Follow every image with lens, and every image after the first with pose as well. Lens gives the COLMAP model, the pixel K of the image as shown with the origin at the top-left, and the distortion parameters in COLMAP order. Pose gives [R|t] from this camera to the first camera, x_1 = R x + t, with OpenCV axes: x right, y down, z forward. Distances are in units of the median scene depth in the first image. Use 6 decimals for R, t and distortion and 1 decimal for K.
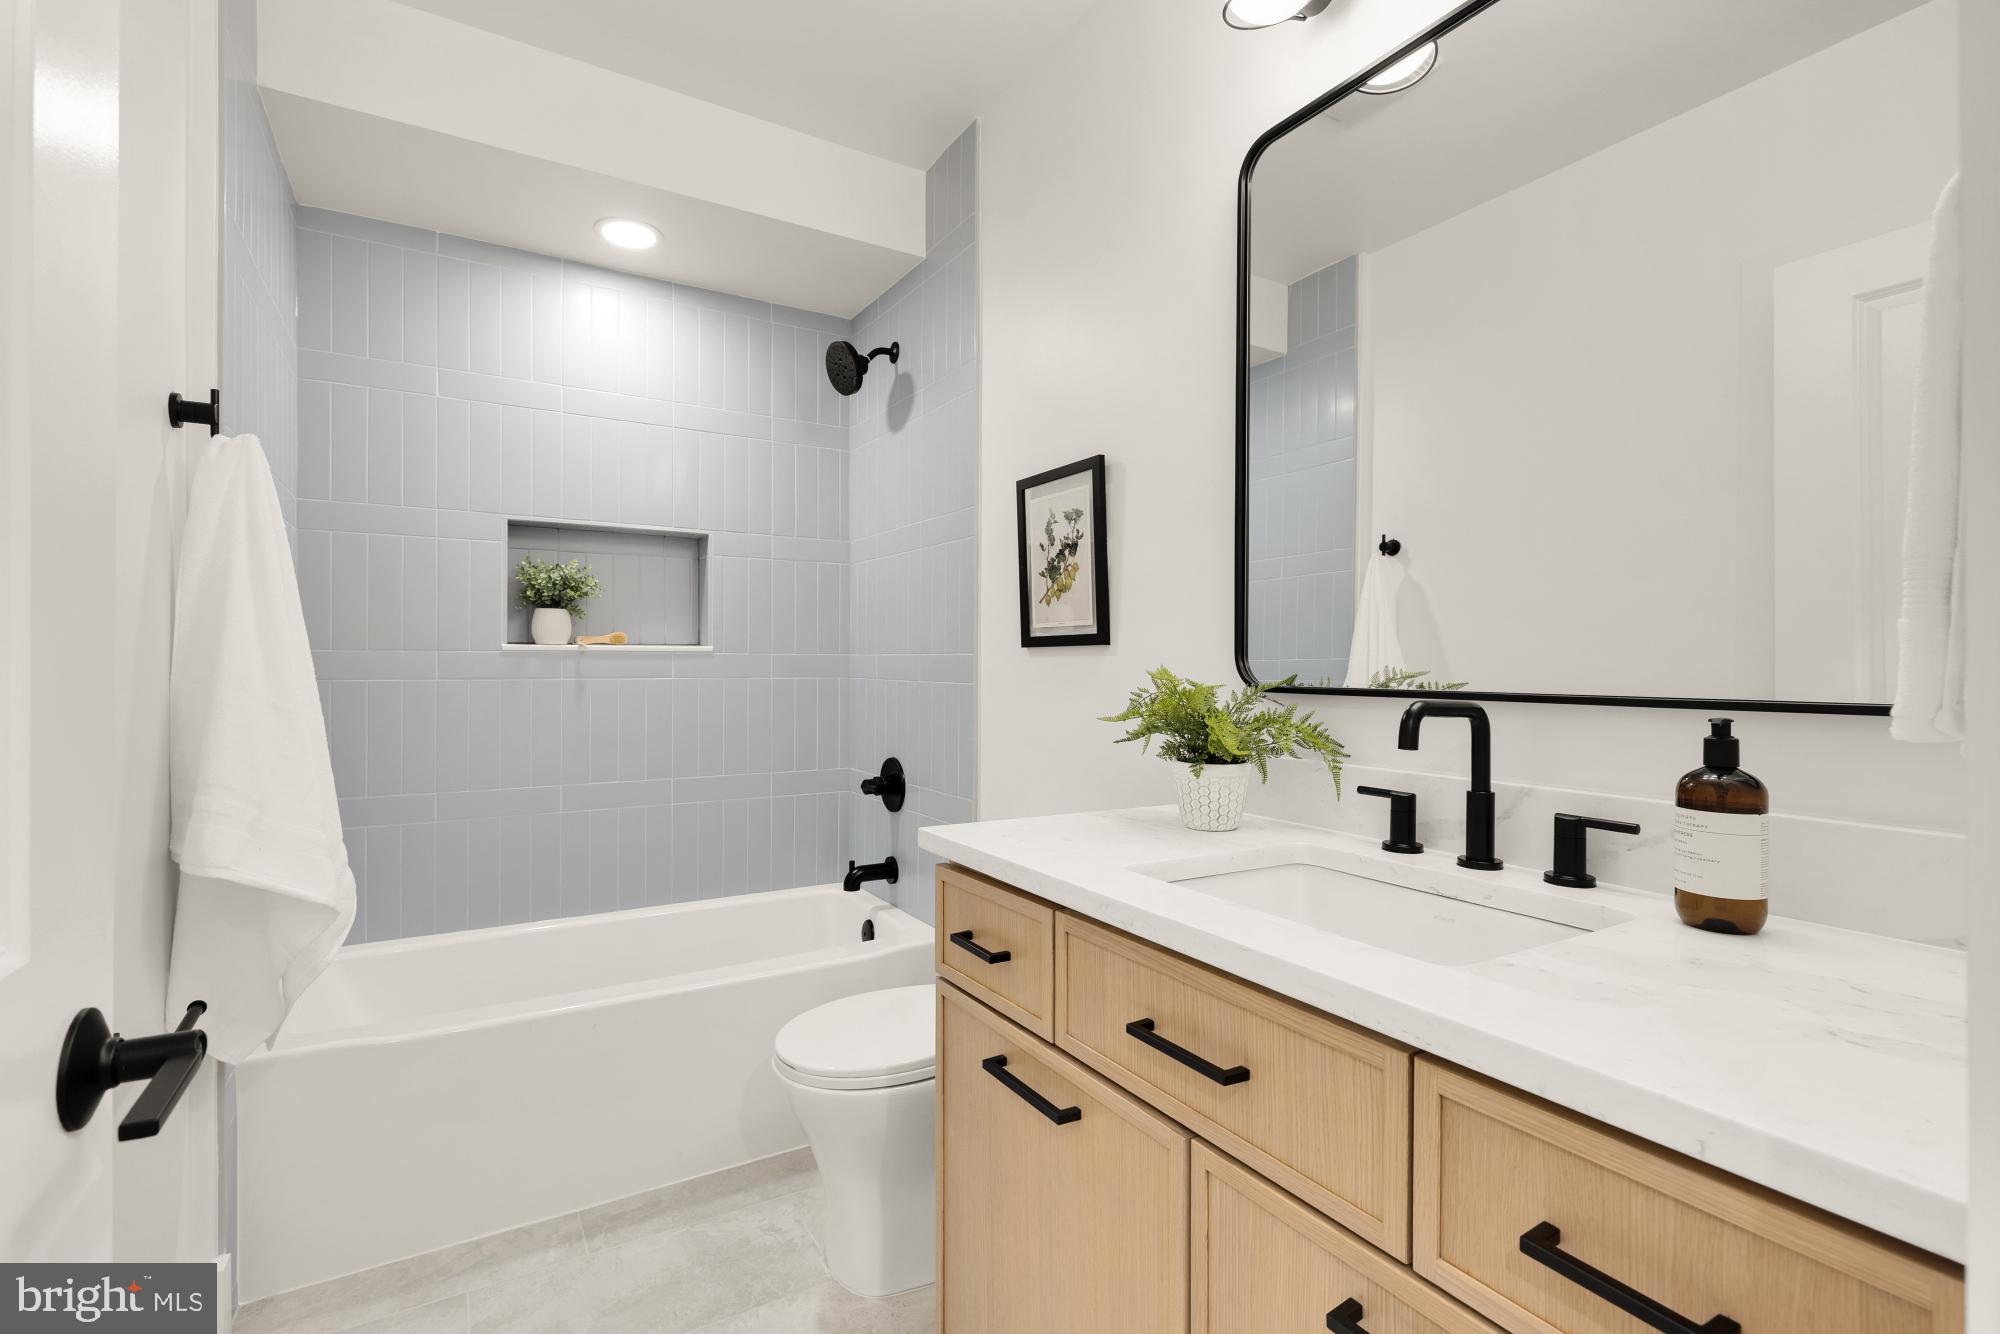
lens RADIAL K [[906.2, 0, 1000.0], [0, 906.2, 667.0], [0, 0, 1]] dist [0.002730, -0.000208]
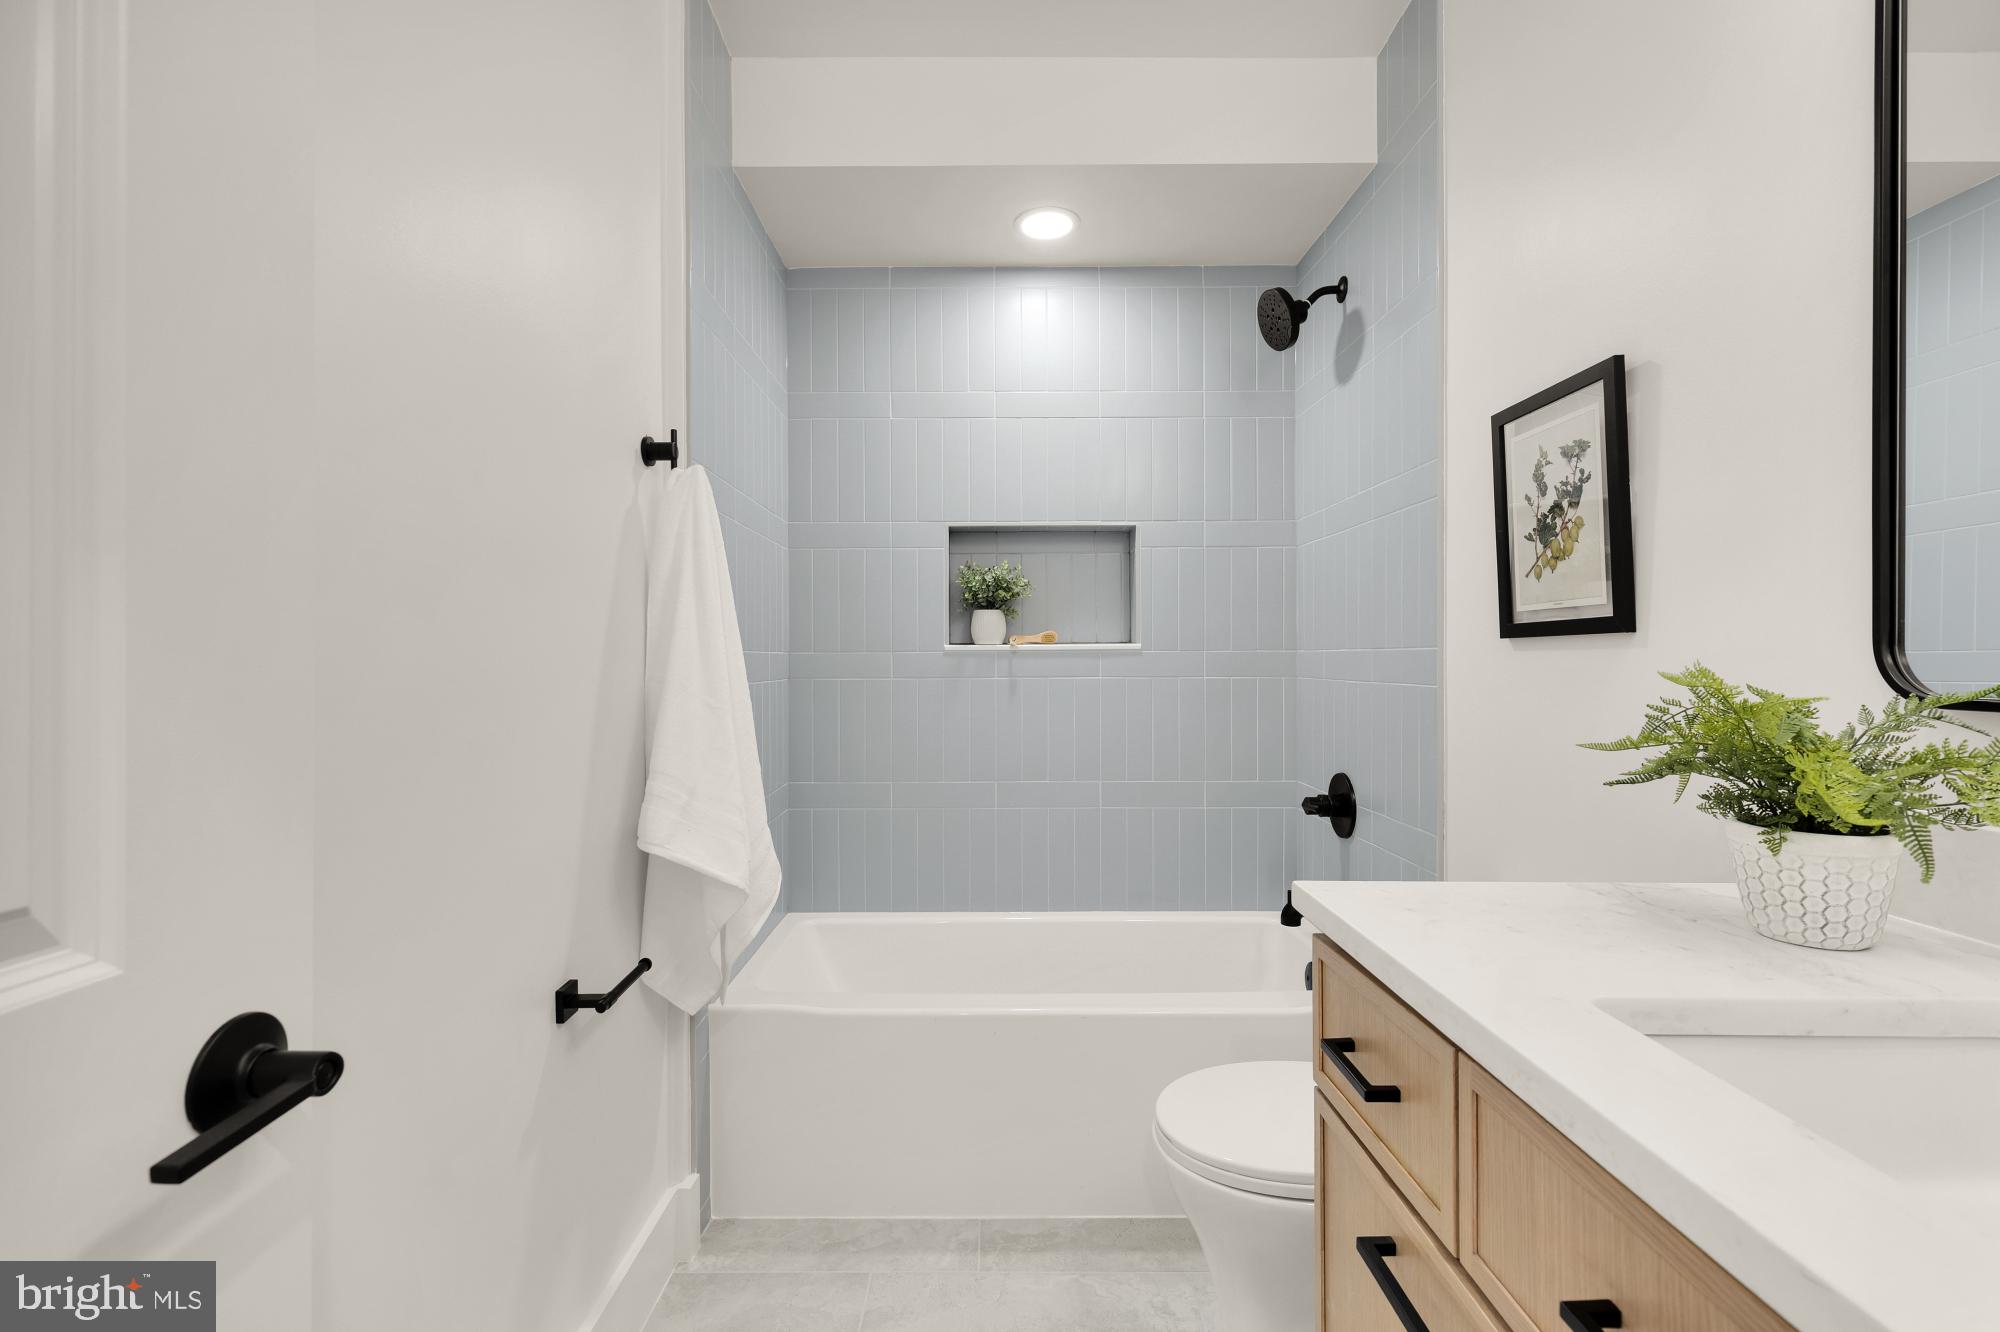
lens RADIAL K [[906.2, 0, 1000.0], [0, 906.2, 666.0], [0, 0, 1]] dist [0.002730, -0.000208]
pose [[0.853376, -0.004034, -0.521280, 0.068777], [0.005164, 0.999986, 0.000714, -0.001838], [0.521270, -0.003301, 0.853386, 0.168248]]
